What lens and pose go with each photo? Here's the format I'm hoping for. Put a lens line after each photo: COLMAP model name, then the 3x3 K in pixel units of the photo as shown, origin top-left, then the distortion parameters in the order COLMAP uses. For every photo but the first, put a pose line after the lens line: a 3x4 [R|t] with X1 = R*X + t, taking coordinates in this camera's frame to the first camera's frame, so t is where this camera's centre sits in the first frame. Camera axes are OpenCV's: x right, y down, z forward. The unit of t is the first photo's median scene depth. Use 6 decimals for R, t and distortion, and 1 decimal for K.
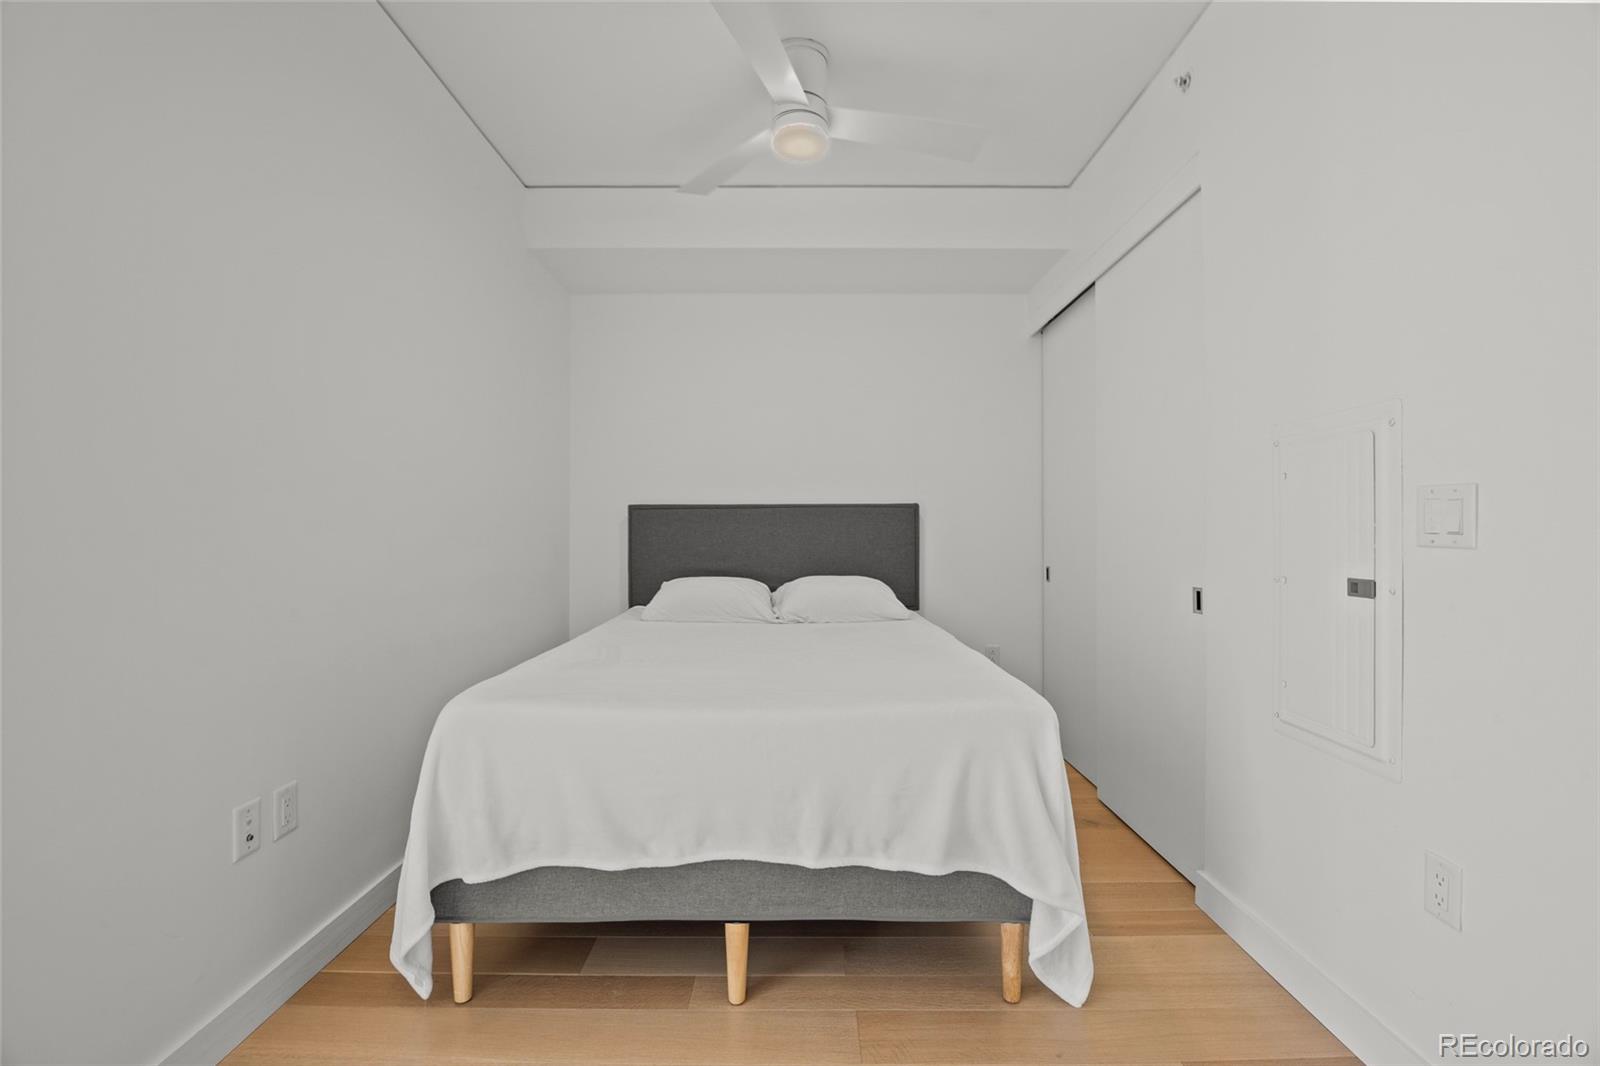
lens RADIAL K [[677.2, 0, 799.6], [0, 677.2, 533.3], [0, 0, 1]] dist [-0.012226, -0.000030]
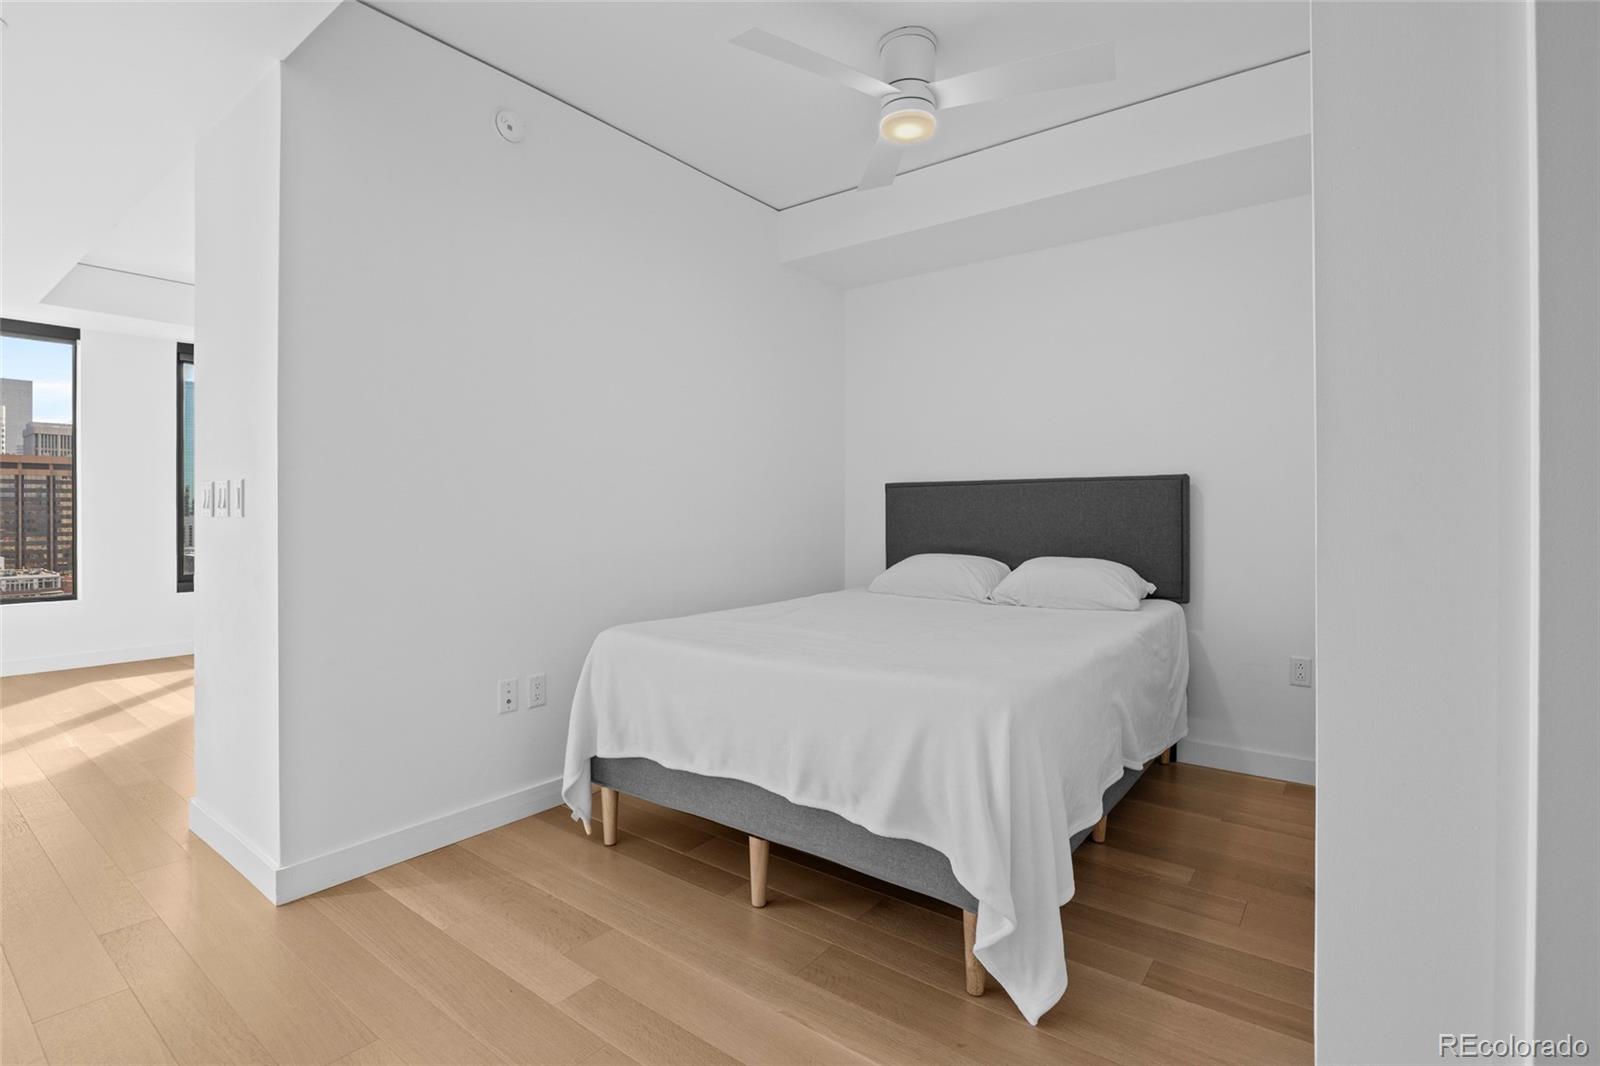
lens RADIAL K [[741.2, 0, 814.5], [0, 741.2, 516.3], [0, 0, 1]] dist [-0.010609, -0.000530]
pose [[0.807965, 0.004386, -0.589215, 0.750853], [-0.001131, 0.999982, 0.005893, 0.005660], [0.589230, -0.004095, 0.807955, 0.014151]]
